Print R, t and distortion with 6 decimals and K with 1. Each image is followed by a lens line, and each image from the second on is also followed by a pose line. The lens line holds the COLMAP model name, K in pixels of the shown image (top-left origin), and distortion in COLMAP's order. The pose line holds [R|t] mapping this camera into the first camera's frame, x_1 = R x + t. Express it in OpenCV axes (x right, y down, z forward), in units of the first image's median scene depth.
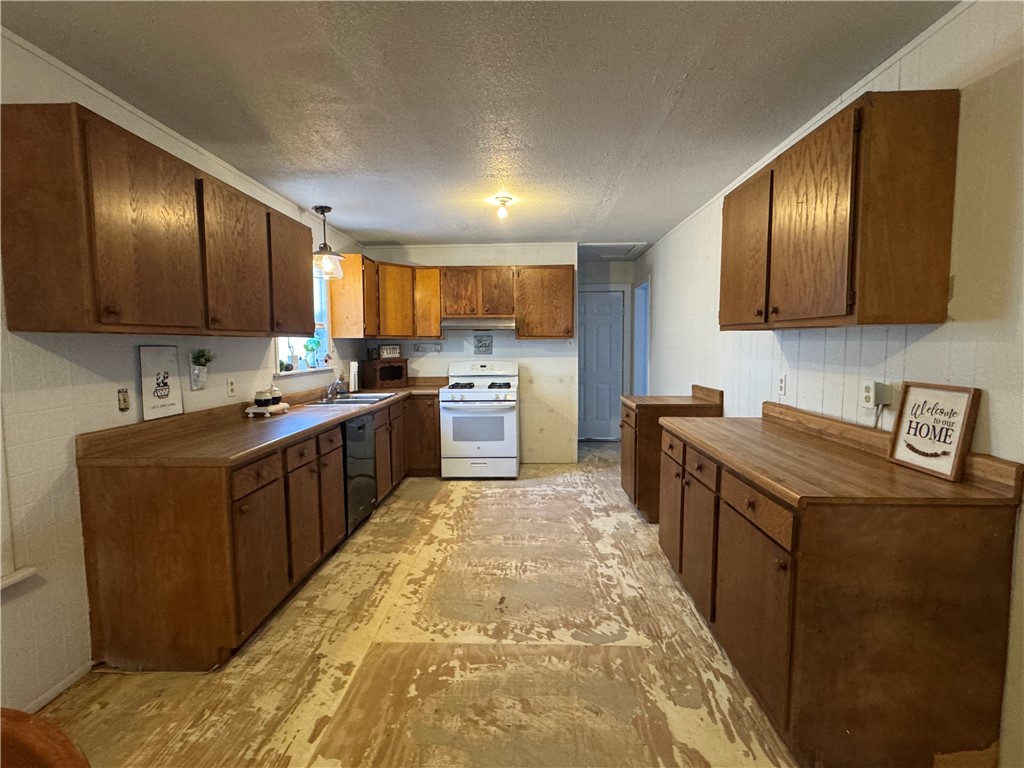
lens RADIAL K [[507.1, 0, 512.7], [0, 507.1, 385.4], [0, 0, 1]] dist [-0.005673, -0.000186]
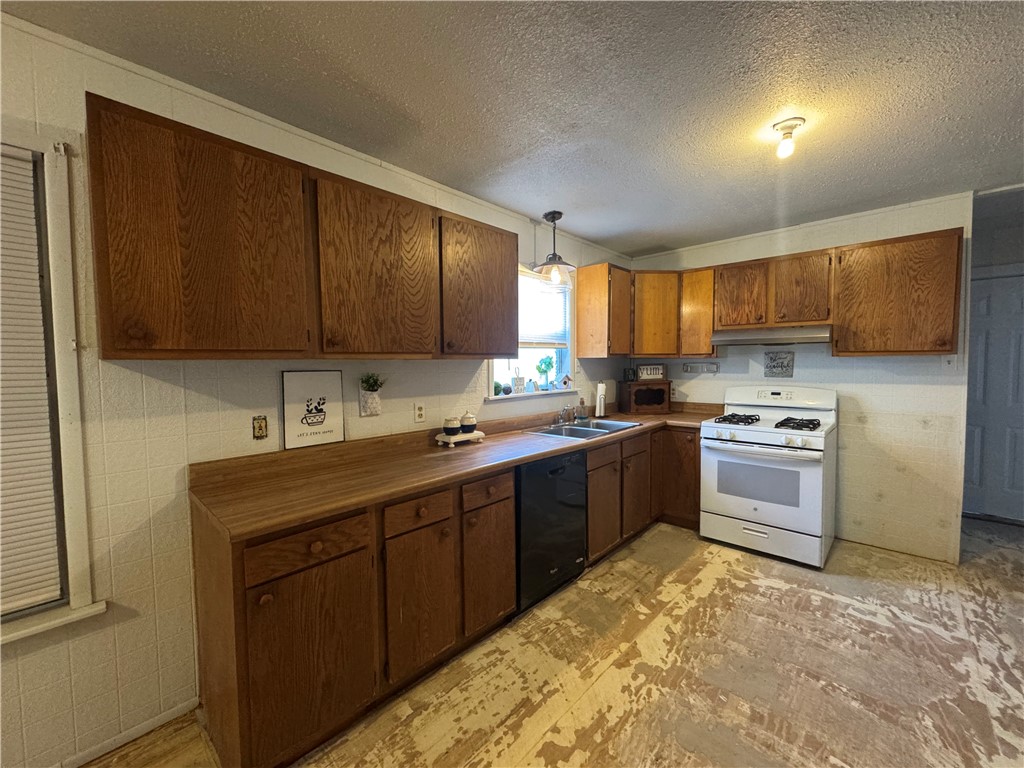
lens RADIAL K [[410.5, 0, 511.7], [0, 410.5, 383.6], [0, 0, 1]] dist [-0.003945, 0.000817]
pose [[0.752012, 0.032317, -0.658357, 0.059003], [-0.047782, 0.998842, -0.005549, -0.041015], [0.657416, 0.035631, 0.752685, 0.401748]]
